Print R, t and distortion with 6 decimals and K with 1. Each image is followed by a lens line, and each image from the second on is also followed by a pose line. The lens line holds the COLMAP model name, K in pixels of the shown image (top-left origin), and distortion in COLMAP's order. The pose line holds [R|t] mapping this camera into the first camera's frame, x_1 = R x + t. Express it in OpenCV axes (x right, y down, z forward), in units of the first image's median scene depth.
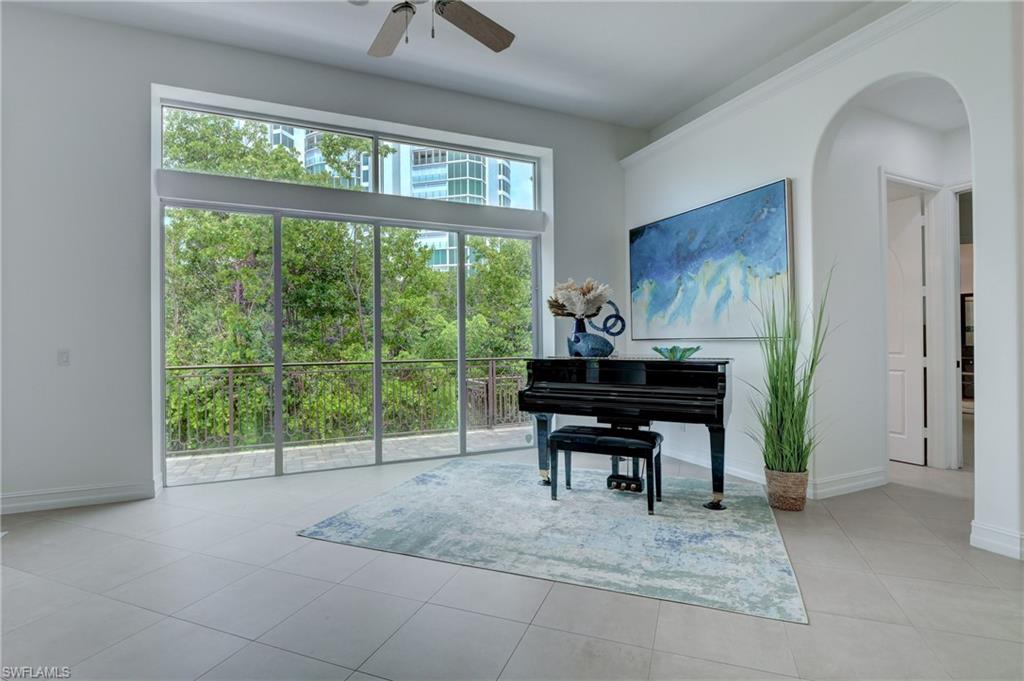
lens RADIAL K [[492.3, 0, 509.1], [0, 492.3, 338.8], [0, 0, 1]] dist [-0.020426, -0.000766]
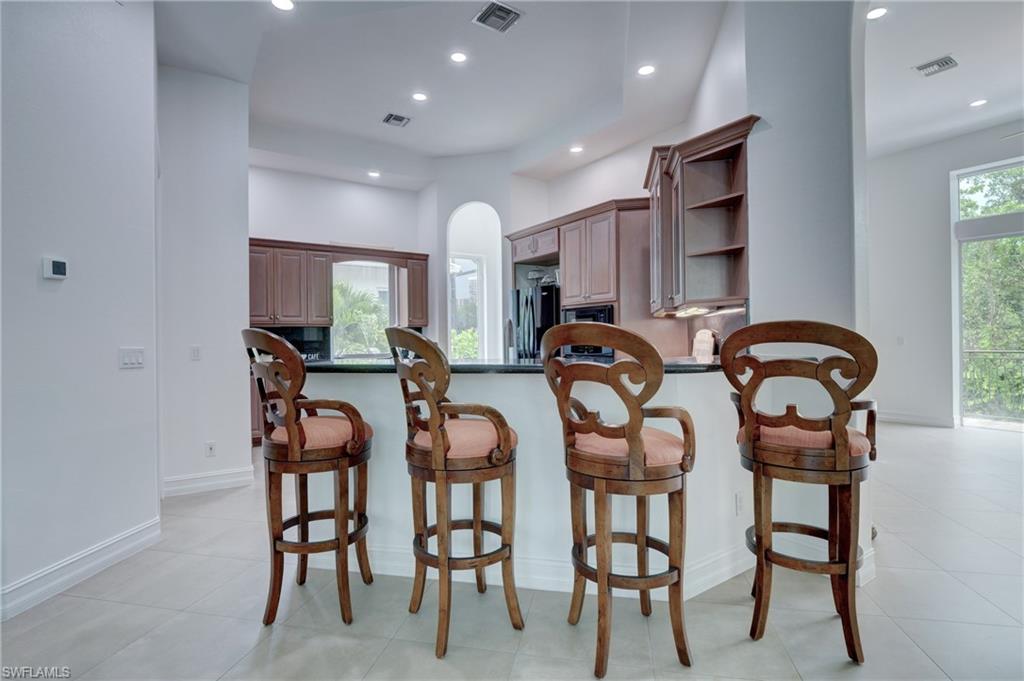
lens RADIAL K [[492.3, 0, 509.1], [0, 492.3, 338.8], [0, 0, 1]] dist [-0.020426, -0.000766]
pose [[0.158933, 0.008326, -0.987254, 0.595790], [0.014007, 0.999845, 0.010687, -0.012206], [0.987190, -0.015527, 0.158792, -0.686360]]
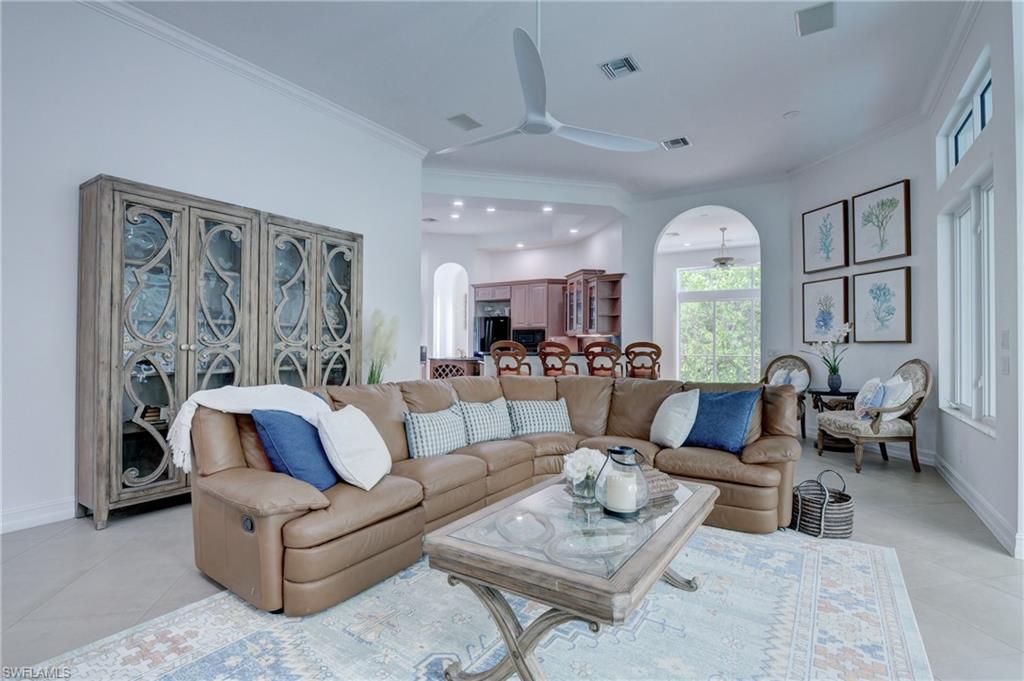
lens RADIAL K [[492.3, 0, 509.1], [0, 492.3, 338.8], [0, 0, 1]] dist [-0.020426, -0.000766]
pose [[0.541054, 0.003165, -0.840982, 1.458142], [-0.007144, 0.999974, -0.000832, -0.027574], [0.840958, 0.006458, 0.541062, -1.767043]]
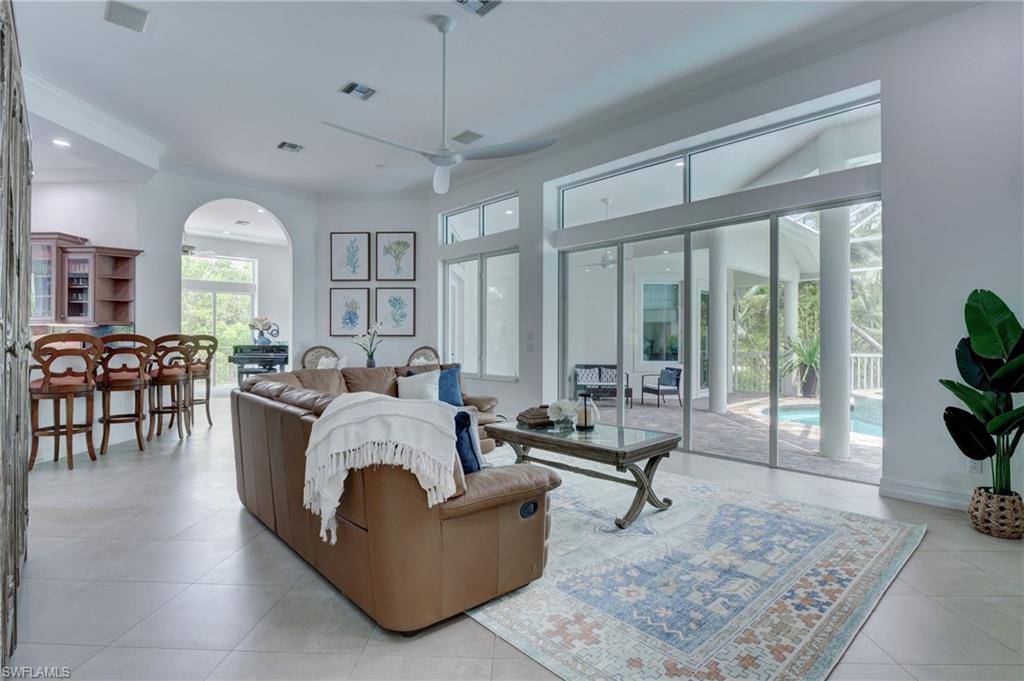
lens RADIAL K [[492.3, 0, 509.1], [0, 492.3, 338.8], [0, 0, 1]] dist [-0.020426, -0.000766]
pose [[0.945312, 0.013166, 0.325902, 0.636173], [-0.014679, 0.999890, 0.002184, -0.025499], [-0.325837, -0.006849, 0.945401, -2.257443]]
